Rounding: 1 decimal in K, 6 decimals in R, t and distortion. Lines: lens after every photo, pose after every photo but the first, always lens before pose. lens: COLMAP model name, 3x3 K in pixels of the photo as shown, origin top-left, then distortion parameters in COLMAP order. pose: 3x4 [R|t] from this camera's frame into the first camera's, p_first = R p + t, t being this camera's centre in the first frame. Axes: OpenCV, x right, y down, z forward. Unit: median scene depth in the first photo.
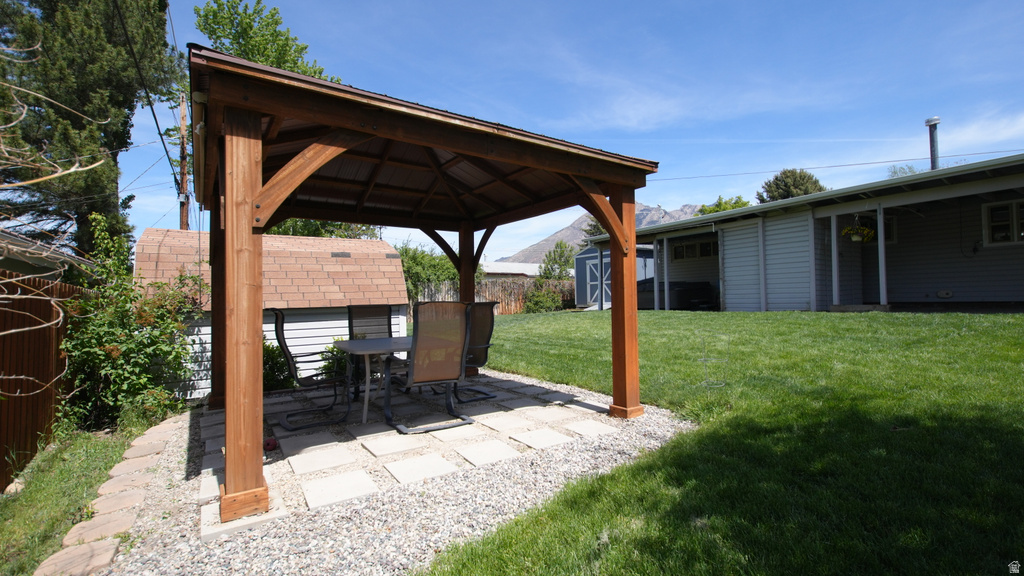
lens RADIAL K [[455.6, 0, 518.1], [0, 455.6, 287.1], [0, 0, 1]] dist [0.014011, -0.010047]
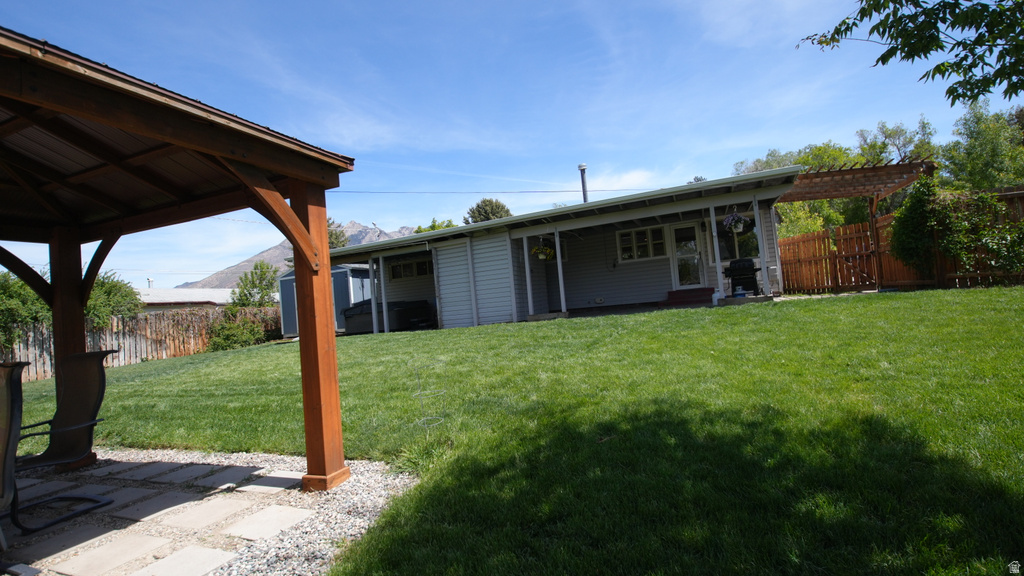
lens RADIAL K [[455.6, 0, 518.1], [0, 455.6, 287.1], [0, 0, 1]] dist [0.014011, -0.010047]
pose [[0.829365, -0.035907, 0.557552, 0.065531], [0.060794, 0.997807, -0.026173, -0.004485], [-0.555390, 0.055603, 0.829729, 0.130108]]
